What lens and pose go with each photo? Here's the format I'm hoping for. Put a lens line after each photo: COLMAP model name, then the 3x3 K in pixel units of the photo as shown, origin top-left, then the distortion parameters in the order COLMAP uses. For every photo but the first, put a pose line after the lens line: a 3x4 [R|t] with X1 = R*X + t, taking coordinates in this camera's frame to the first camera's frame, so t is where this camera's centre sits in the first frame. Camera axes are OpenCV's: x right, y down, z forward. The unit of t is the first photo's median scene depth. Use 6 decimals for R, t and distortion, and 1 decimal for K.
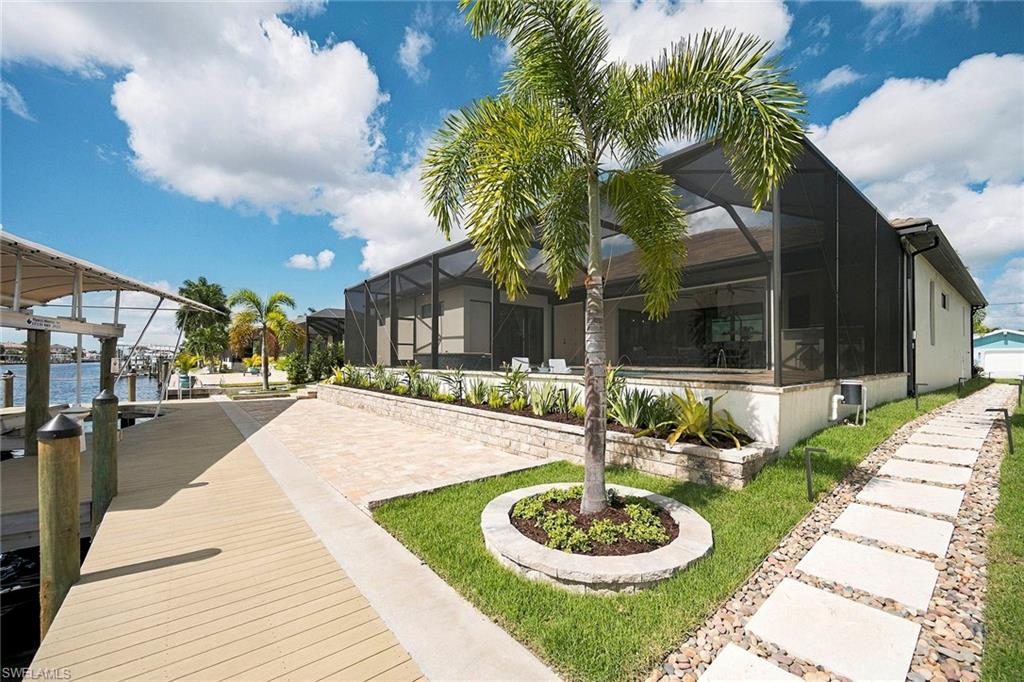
lens RADIAL K [[404.7, 0, 512.0], [0, 404.7, 341.0], [0, 0, 1]] dist [-0.000424, -0.000037]
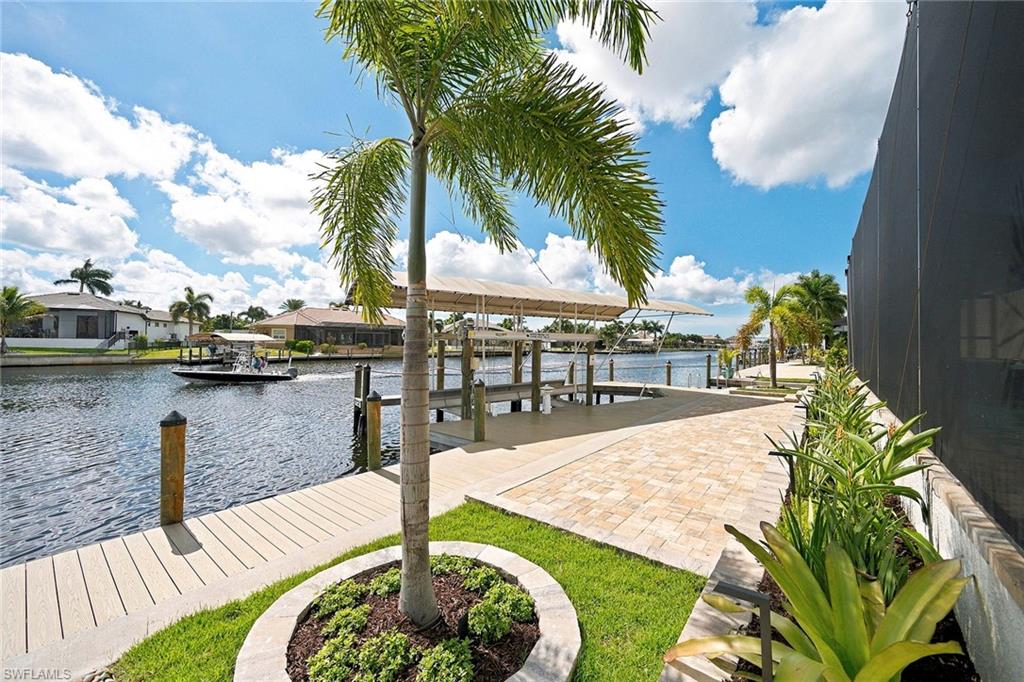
lens RADIAL K [[404.7, 0, 512.0], [0, 404.7, 341.0], [0, 0, 1]] dist [-0.000424, -0.000037]
pose [[0.236153, 0.001966, -0.971714, 0.557330], [0.020783, 0.999759, 0.007074, -0.029110], [0.971494, -0.021865, 0.236055, 0.609841]]
